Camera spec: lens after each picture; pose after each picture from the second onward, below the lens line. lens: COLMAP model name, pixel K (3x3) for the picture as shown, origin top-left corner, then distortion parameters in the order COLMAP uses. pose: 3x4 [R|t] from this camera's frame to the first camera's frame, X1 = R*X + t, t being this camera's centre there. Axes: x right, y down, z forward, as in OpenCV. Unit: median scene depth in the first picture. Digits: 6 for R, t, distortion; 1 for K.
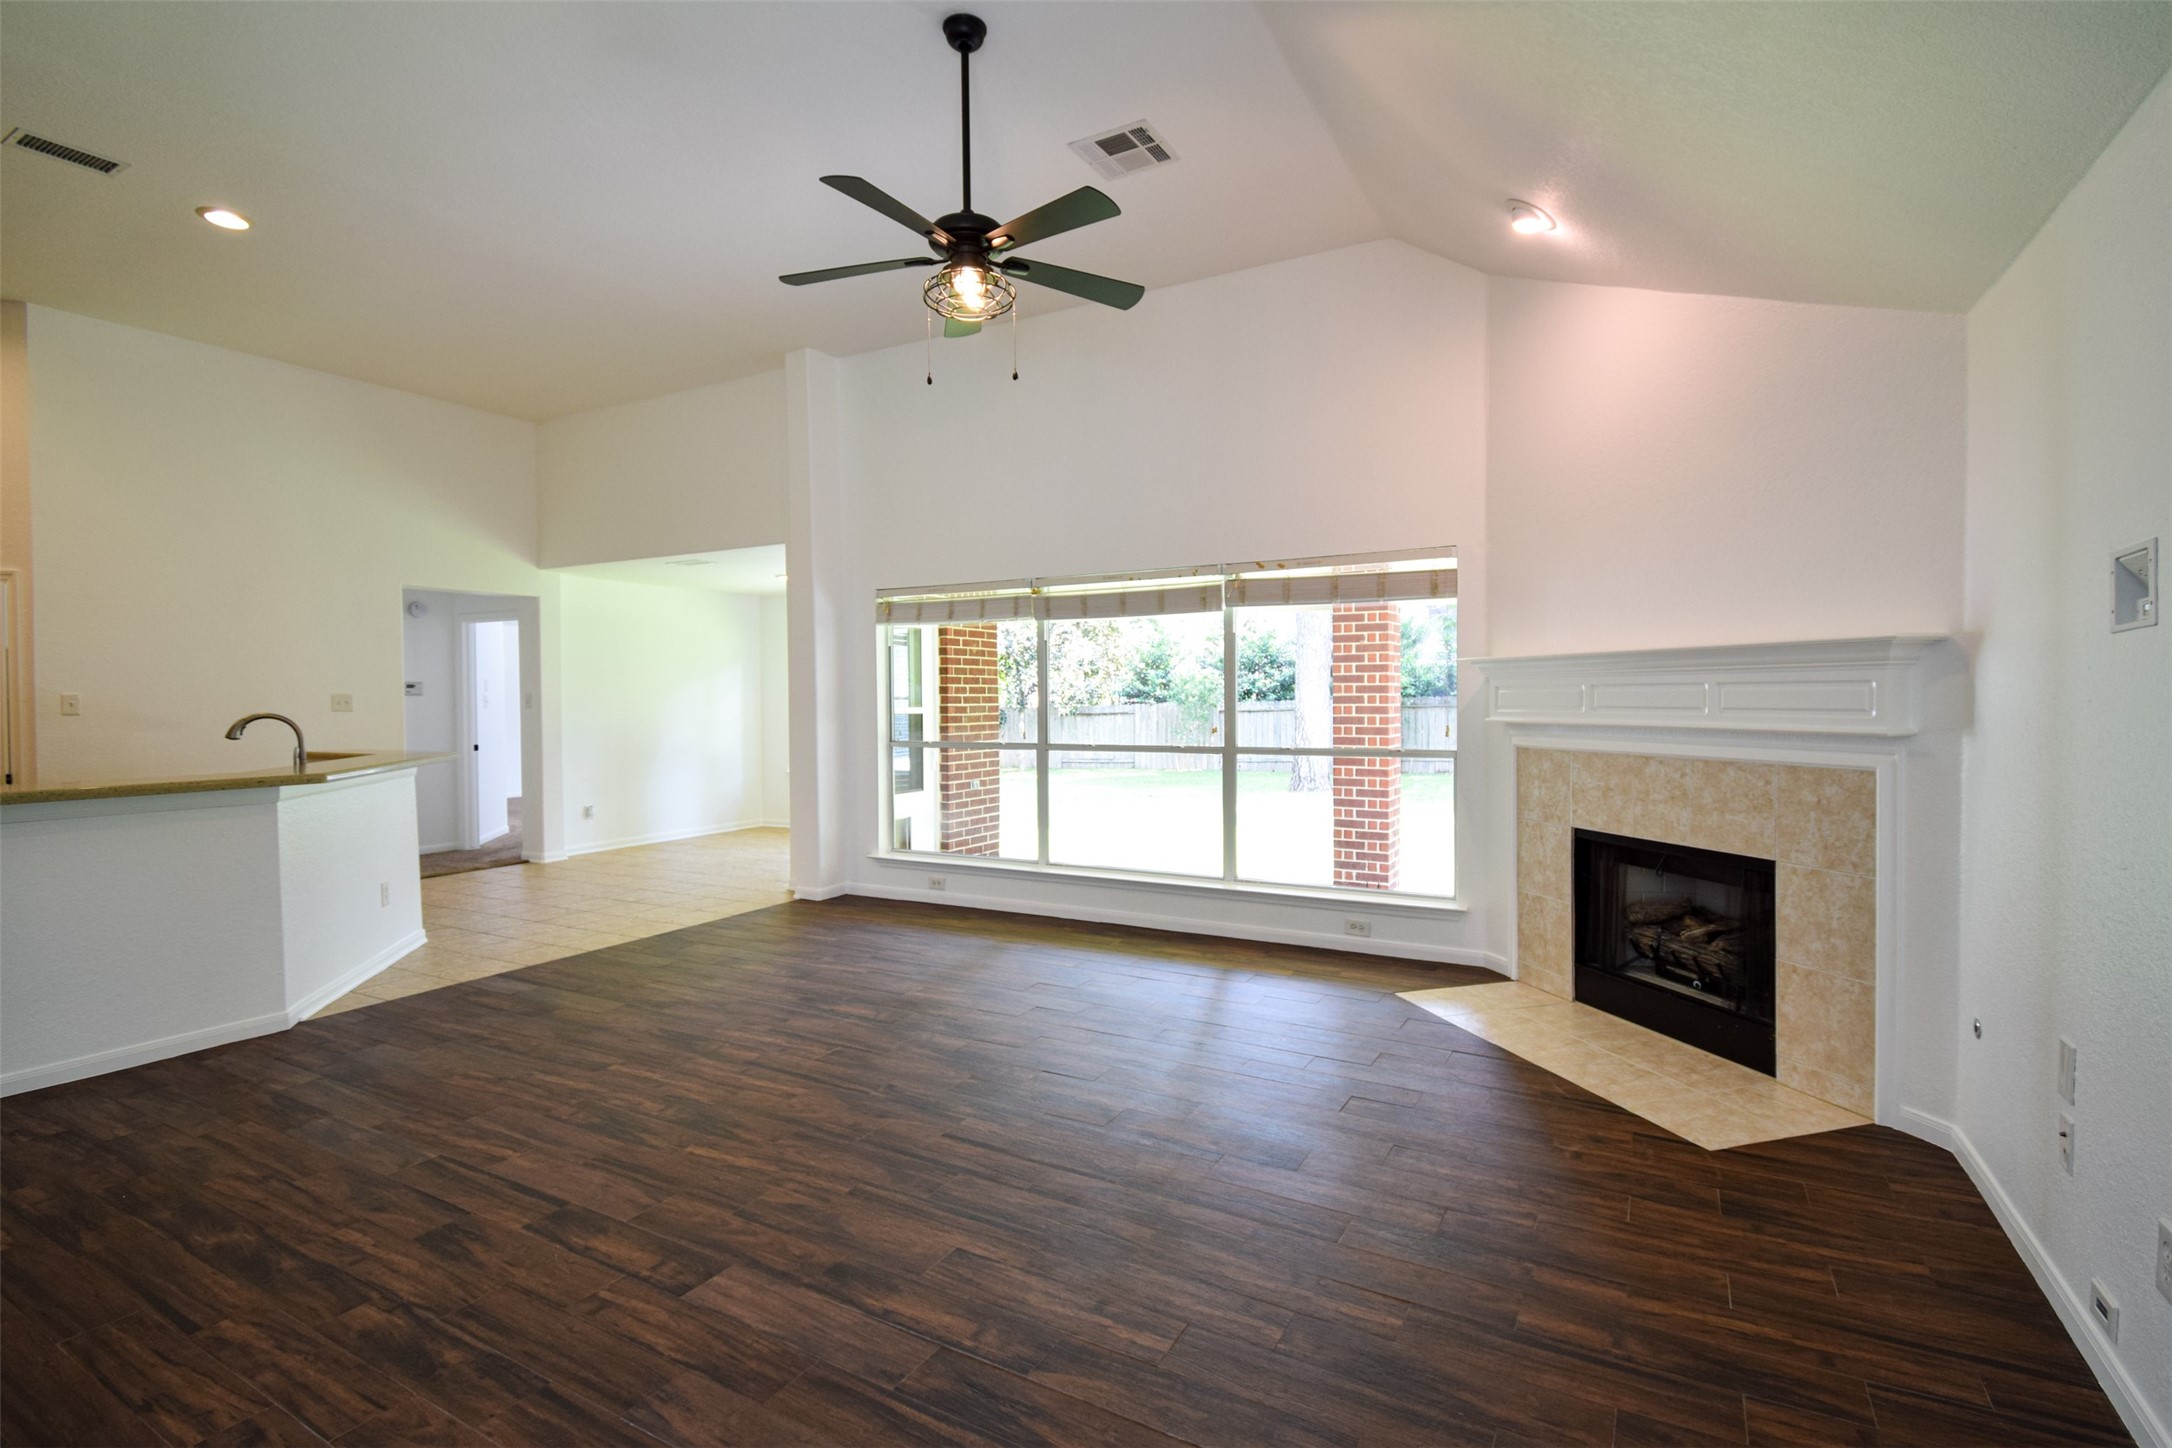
lens RADIAL K [[974.5, 0, 1069.9], [0, 974.5, 713.0], [0, 0, 1]] dist [0.039459, -0.028920]
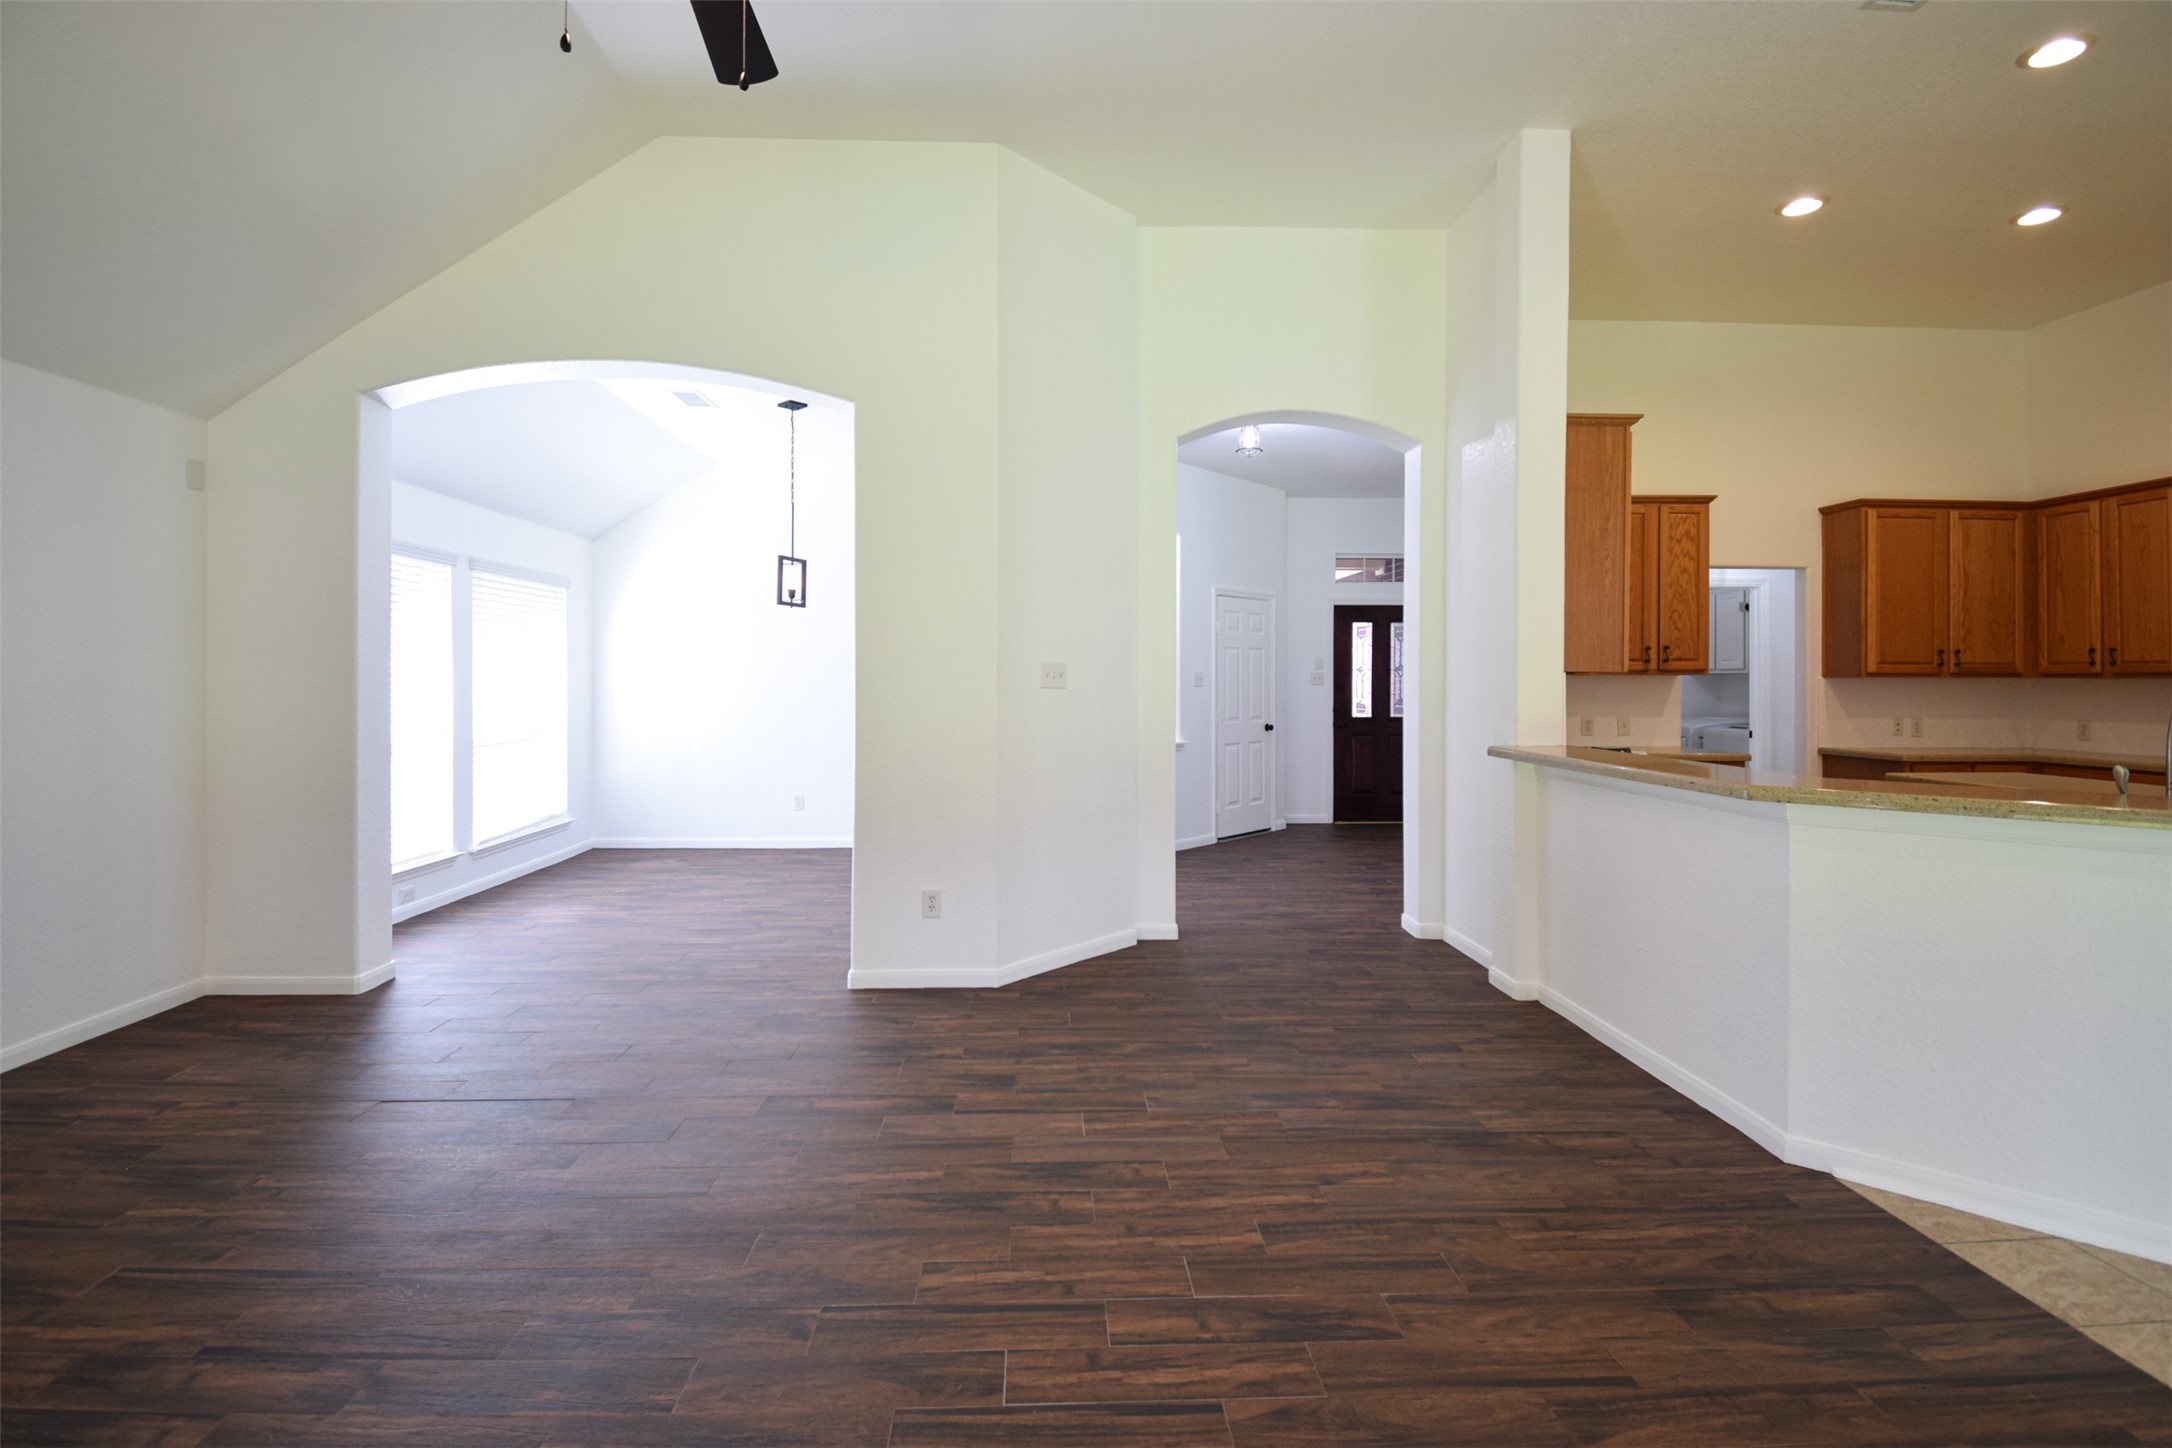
lens RADIAL K [[966.8, 0, 1078.8], [0, 966.8, 672.7], [0, 0, 1]] dist [0.029932, -0.024118]
pose [[-0.851510, 0.004032, -0.524322, -0.016514], [0.001142, 0.999982, 0.005834, -0.022971], [0.524337, 0.004369, -0.851500, 1.262517]]
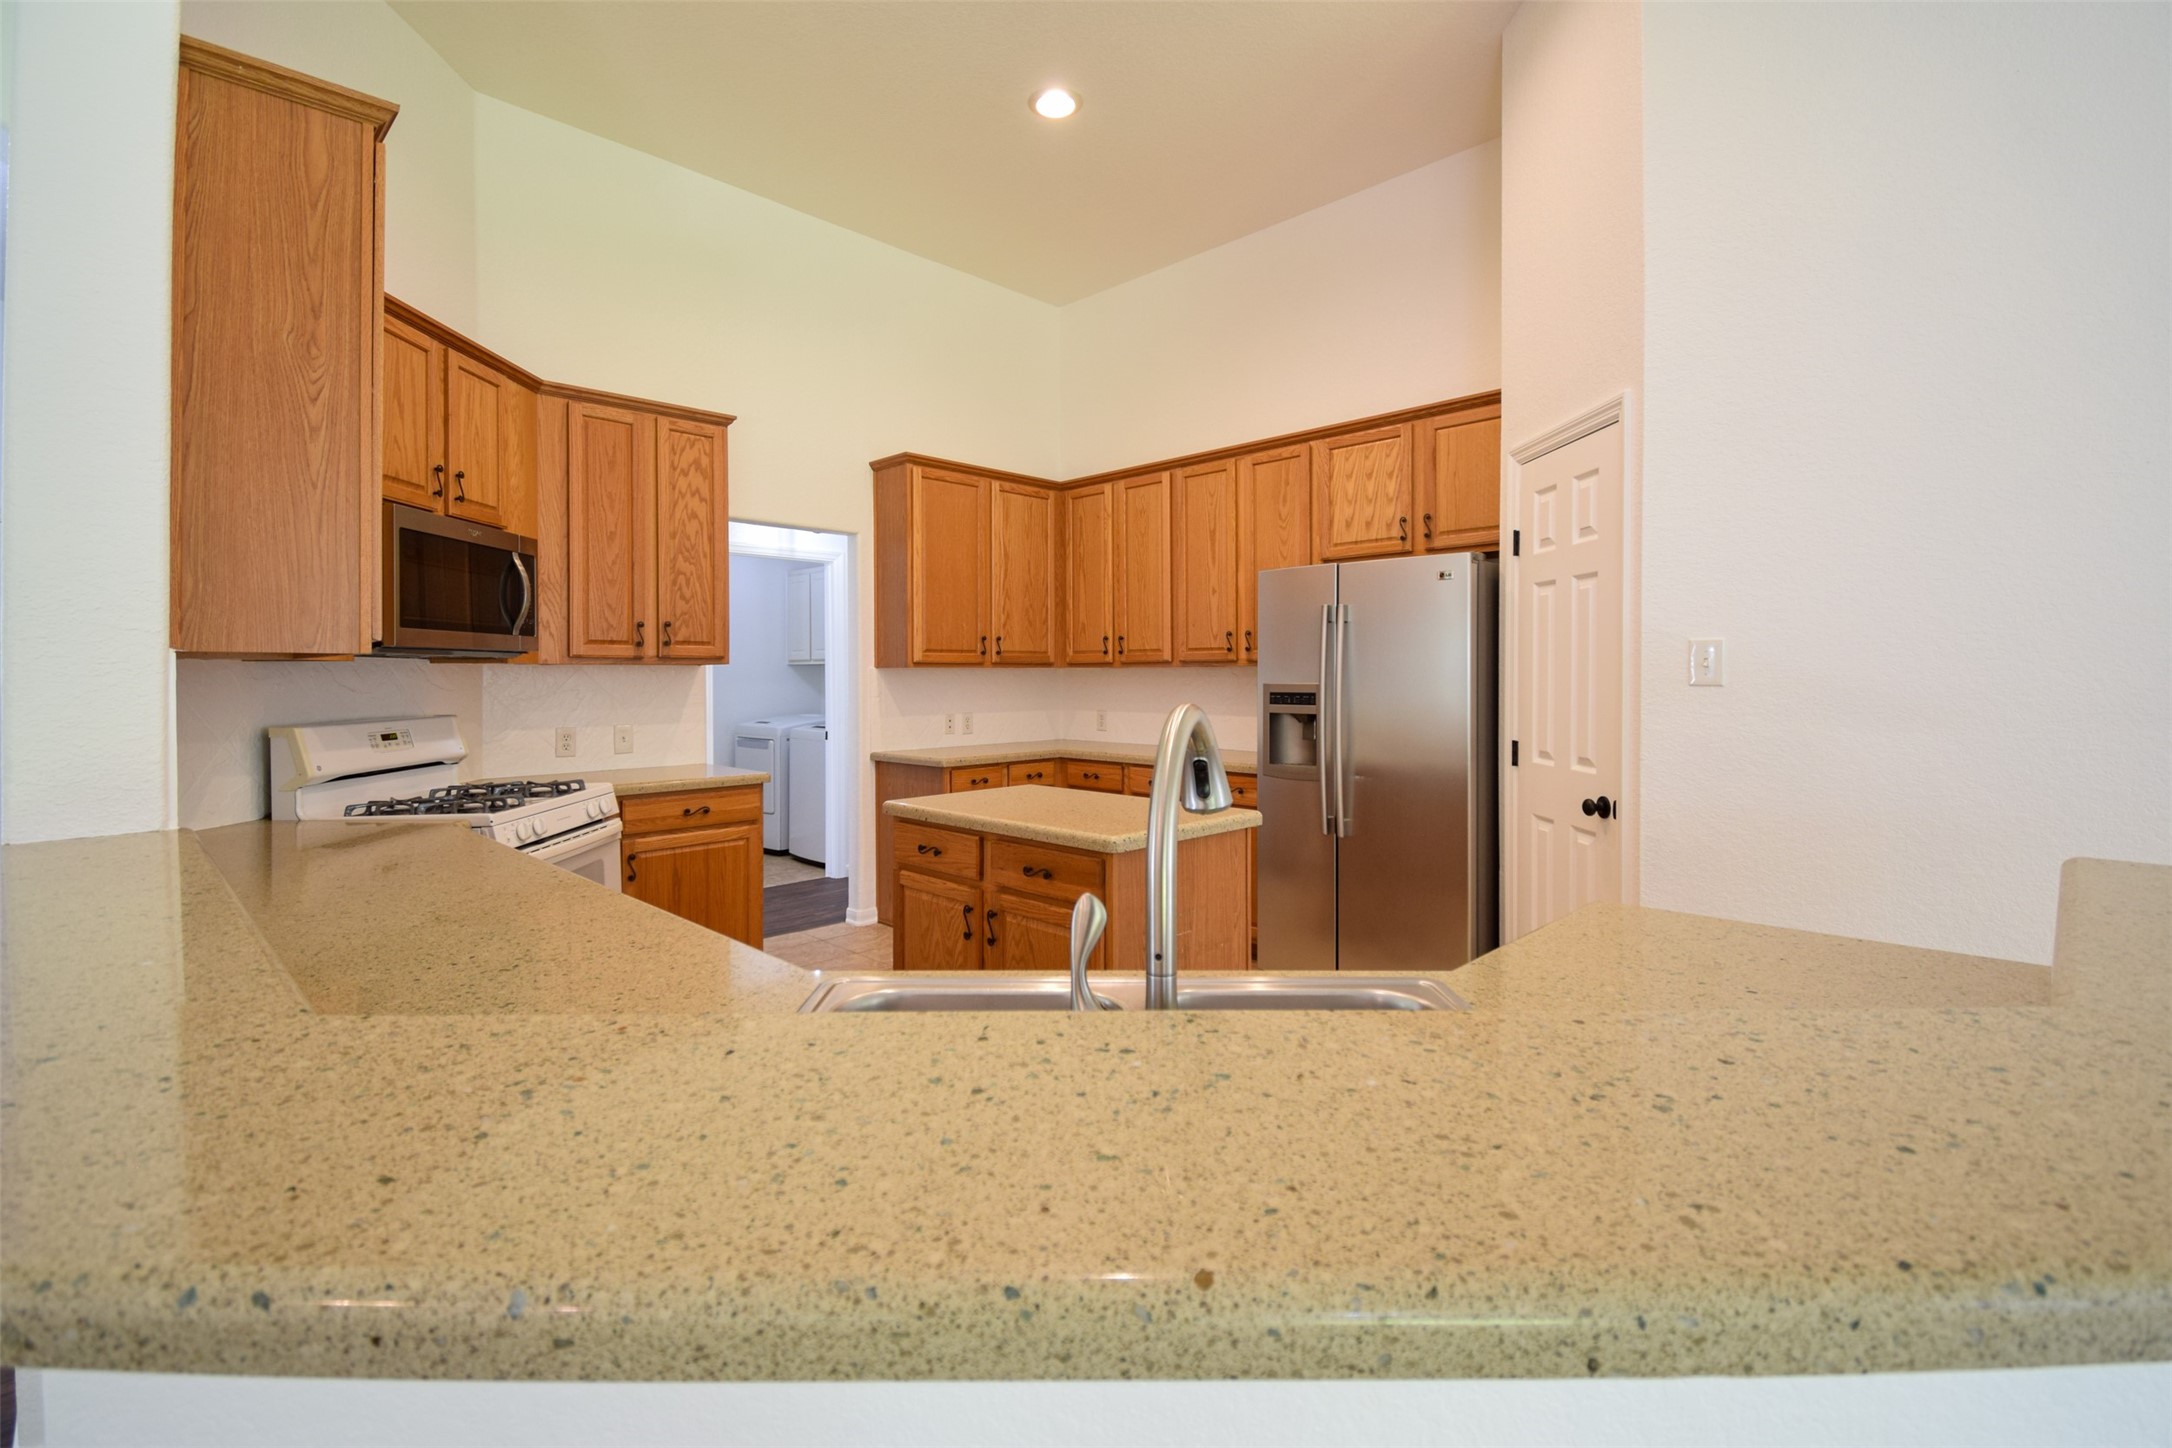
lens RADIAL K [[955.7, 0, 1059.0], [0, 955.7, 691.0], [0, 0, 1]] dist [0.002650, -0.008749]
pose [[-0.280056, 0.028351, -0.959565, -0.684278], [-0.001476, 0.999550, 0.029963, -0.012844], [0.959983, 0.009807, -0.279888, 1.149728]]
